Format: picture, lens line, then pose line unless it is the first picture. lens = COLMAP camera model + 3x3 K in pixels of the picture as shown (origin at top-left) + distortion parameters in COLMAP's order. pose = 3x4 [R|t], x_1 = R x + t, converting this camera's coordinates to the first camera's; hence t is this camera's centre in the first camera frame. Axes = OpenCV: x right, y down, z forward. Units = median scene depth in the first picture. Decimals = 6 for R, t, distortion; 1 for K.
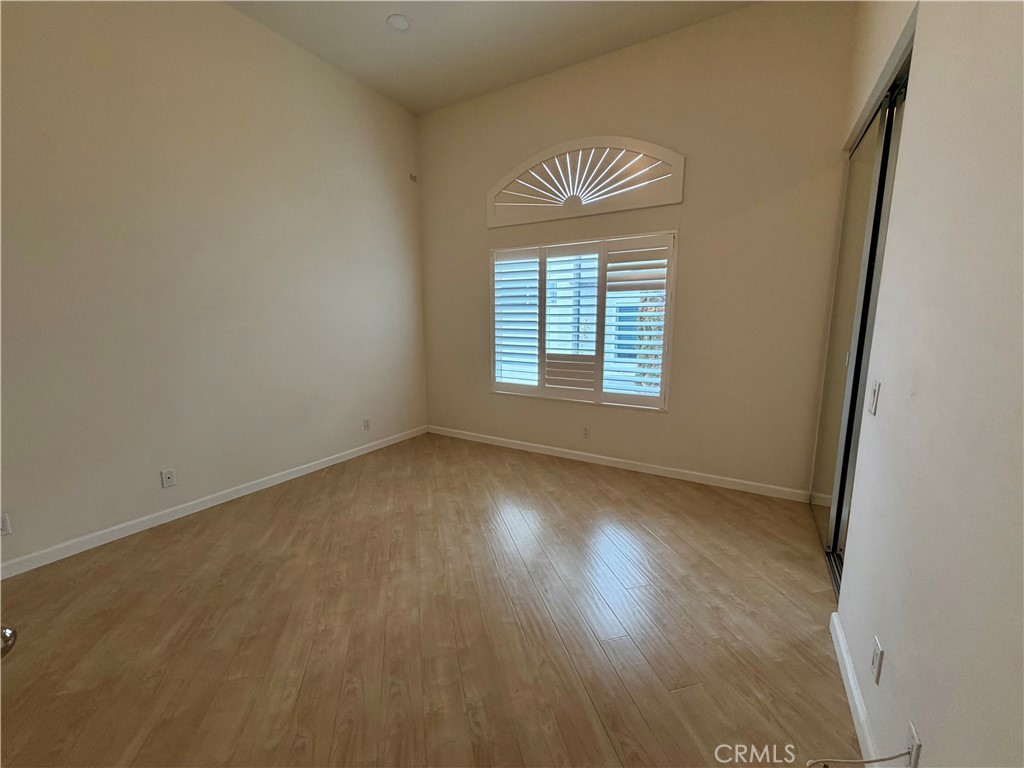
lens RADIAL K [[408.1, 0, 510.1], [0, 408.1, 383.3], [0, 0, 1]] dist [0.000846, 0.000278]
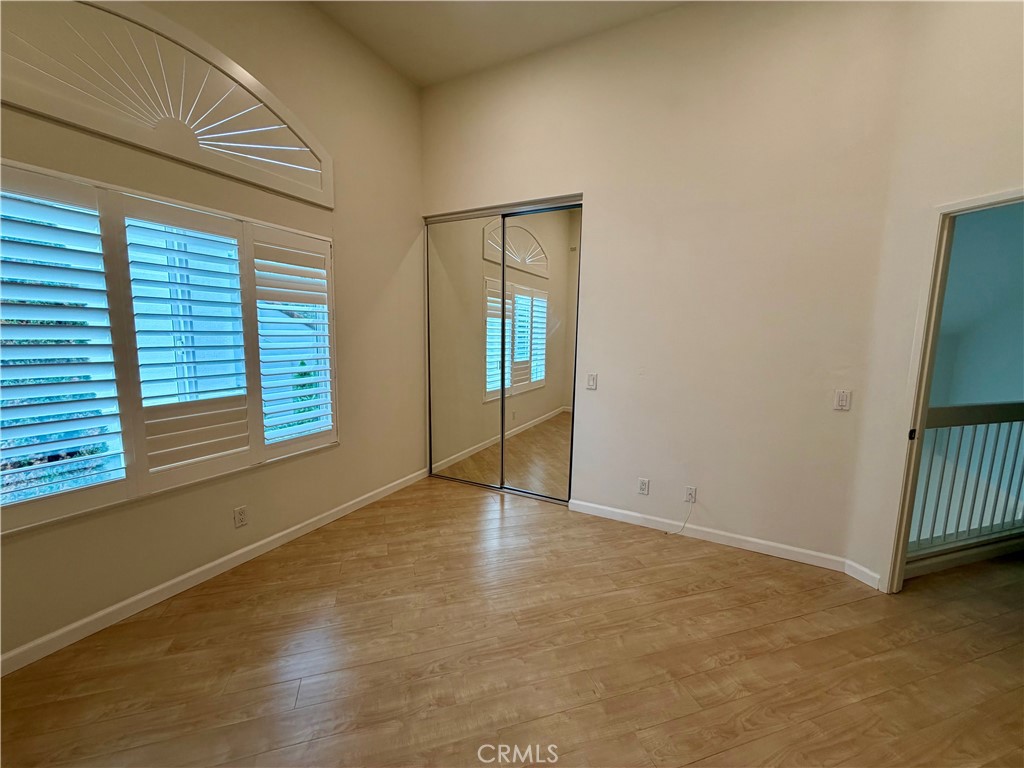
lens RADIAL K [[410.9, 0, 509.5], [0, 410.9, 381.6], [0, 0, 1]] dist [0.000293, 0.000020]
pose [[-0.058674, -0.119109, 0.991146, -0.566526], [0.138357, 0.982304, 0.126237, -0.139074], [-0.988643, 0.144539, -0.041157, 0.743274]]
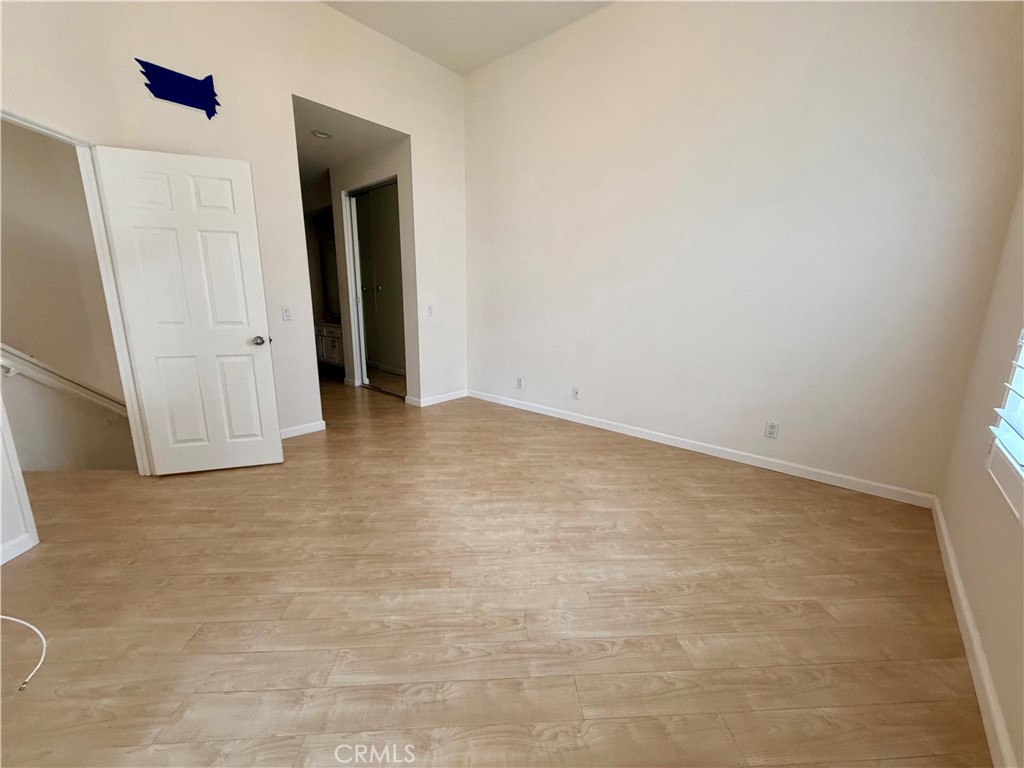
lens RADIAL K [[408.1, 0, 510.1], [0, 408.1, 383.3], [0, 0, 1]] dist [0.000846, 0.000278]
pose [[-0.184166, 0.209983, -0.960203, 0.548857], [-0.165126, 0.956418, 0.240826, -0.102754], [0.968925, 0.202906, -0.141466, 0.872887]]
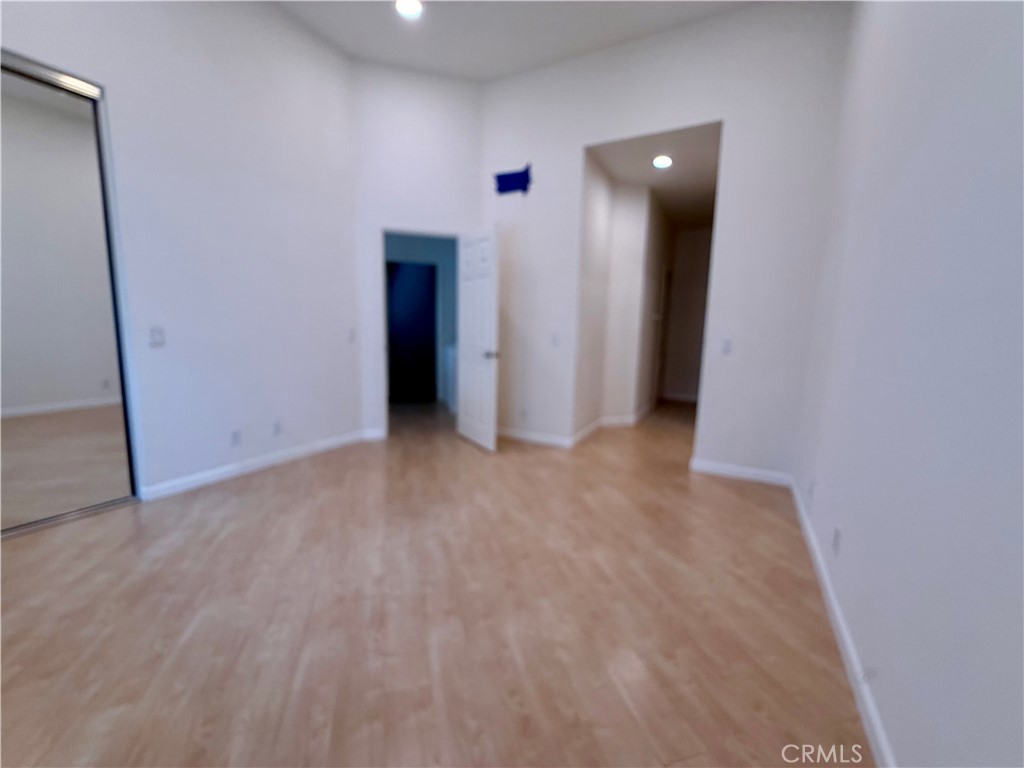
lens RADIAL K [[416.0, 0, 515.0], [0, 416.0, 383.3], [0, 0, 1]] dist [-0.000065, -0.000061]
pose [[-0.998752, -0.013688, -0.048026, -0.264975], [-0.027353, 0.954553, 0.296783, -0.165807], [0.041781, 0.297727, -0.953736, 1.383971]]
